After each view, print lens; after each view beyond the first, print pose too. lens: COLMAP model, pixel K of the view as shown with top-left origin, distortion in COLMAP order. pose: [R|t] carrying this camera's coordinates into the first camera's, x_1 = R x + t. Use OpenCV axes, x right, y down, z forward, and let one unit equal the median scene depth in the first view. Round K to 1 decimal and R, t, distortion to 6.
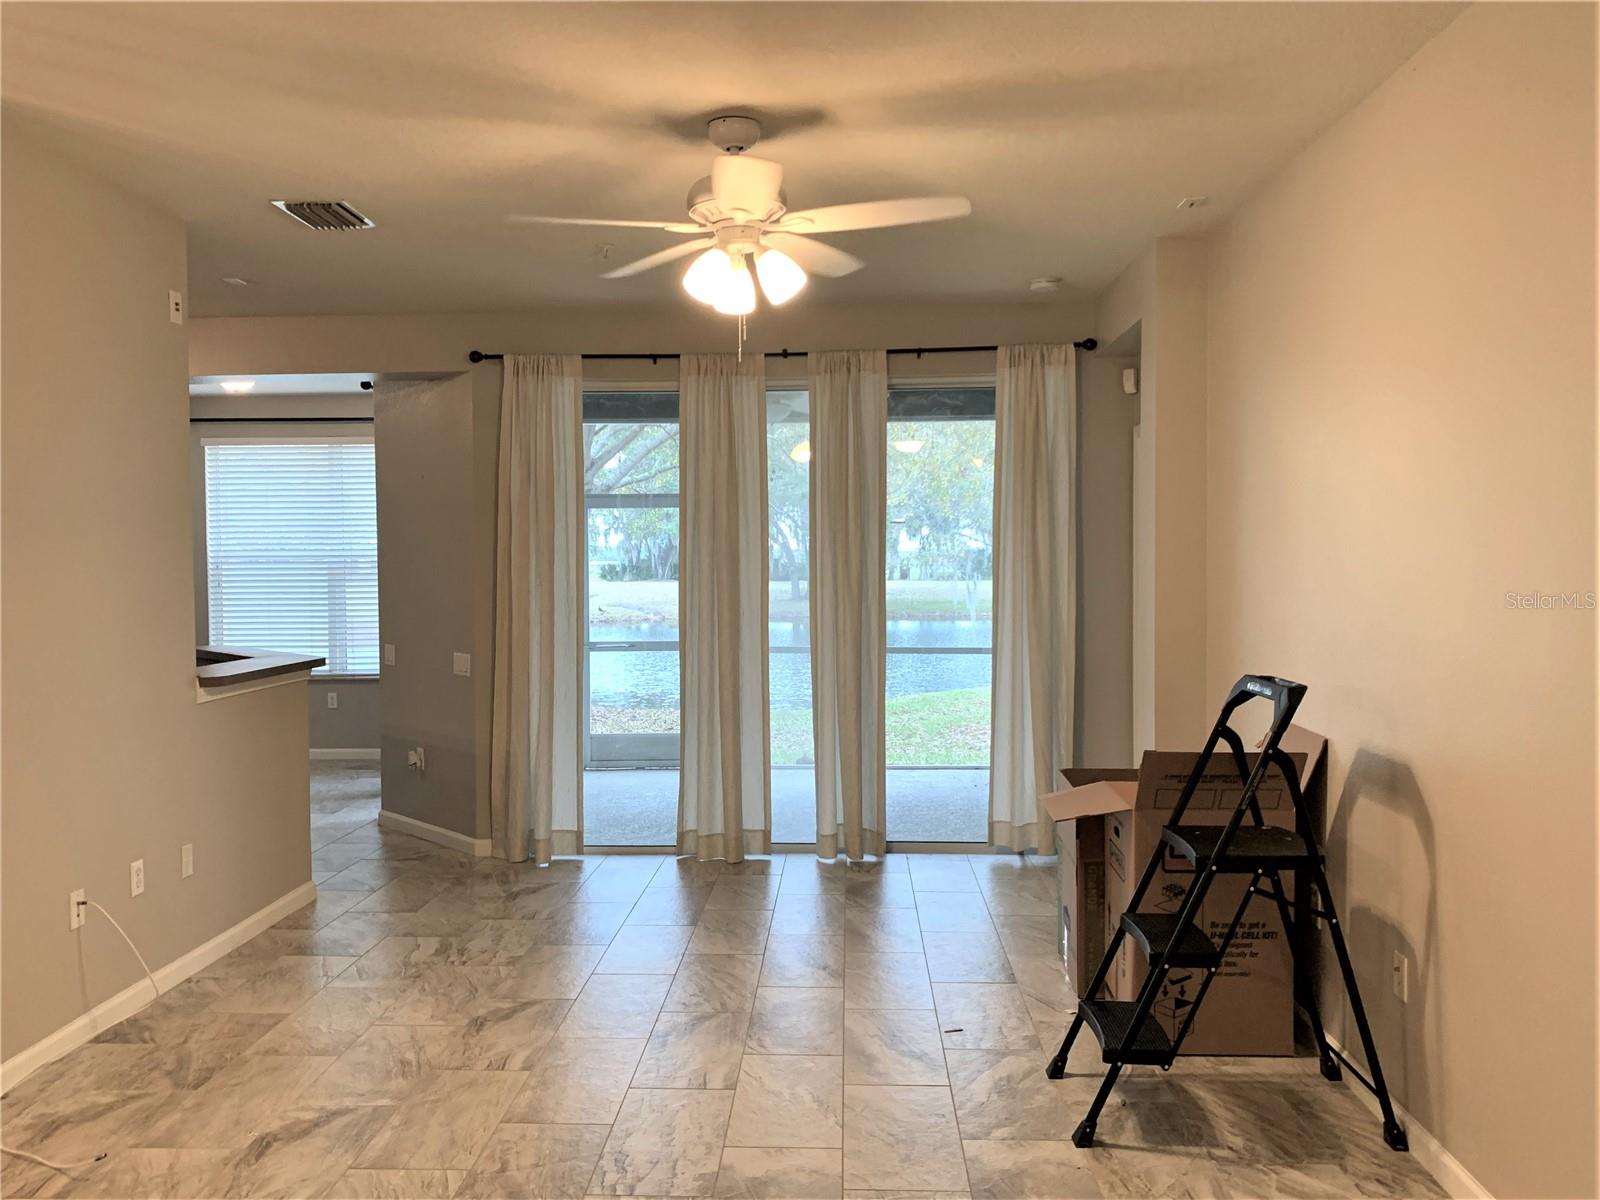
lens RADIAL K [[1242.3, 0, 772.7], [0, 1242.3, 653.0], [0, 0, 1]] dist [0.048231, -0.042774]
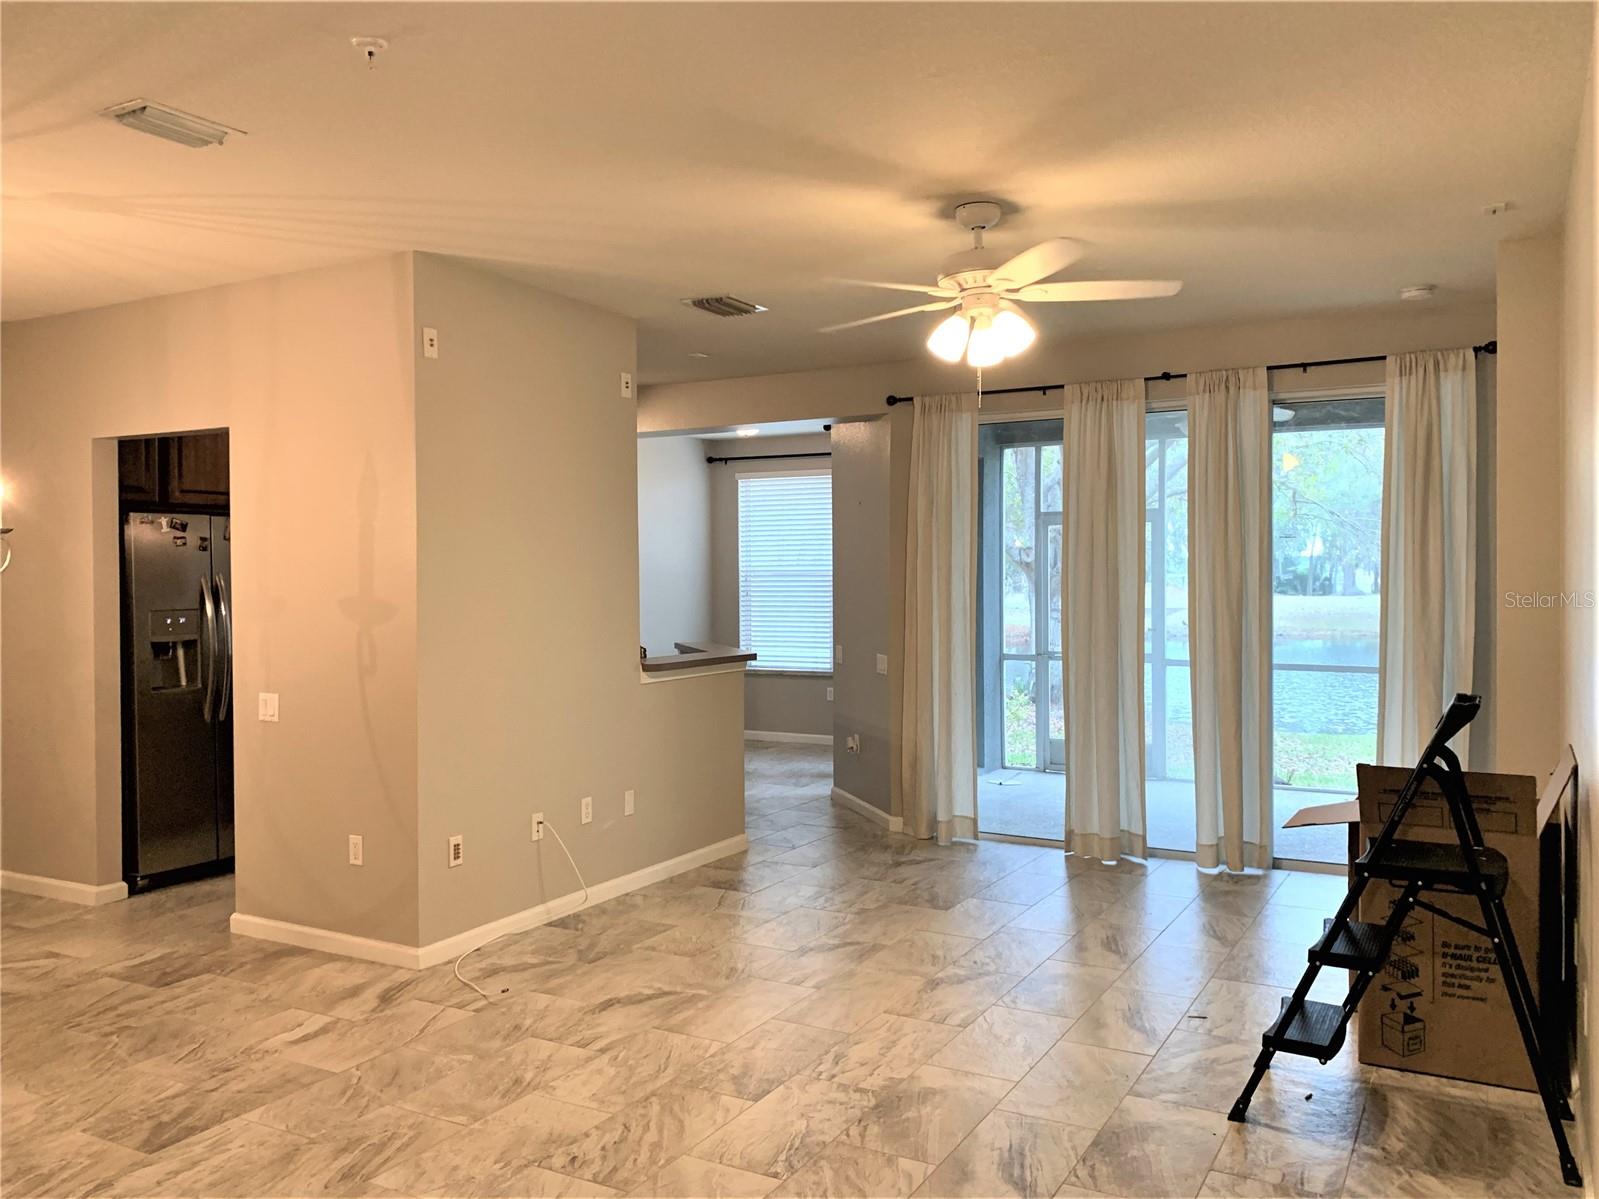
lens RADIAL K [[1241.6, 0, 807.6], [0, 1241.6, 665.2], [0, 0, 1]] dist [0.048231, -0.042774]
pose [[0.901720, 0.033508, -0.431020, 0.279137], [-0.033198, 0.999415, 0.008244, 0.003193], [0.431044, 0.006875, 0.902305, -0.105331]]
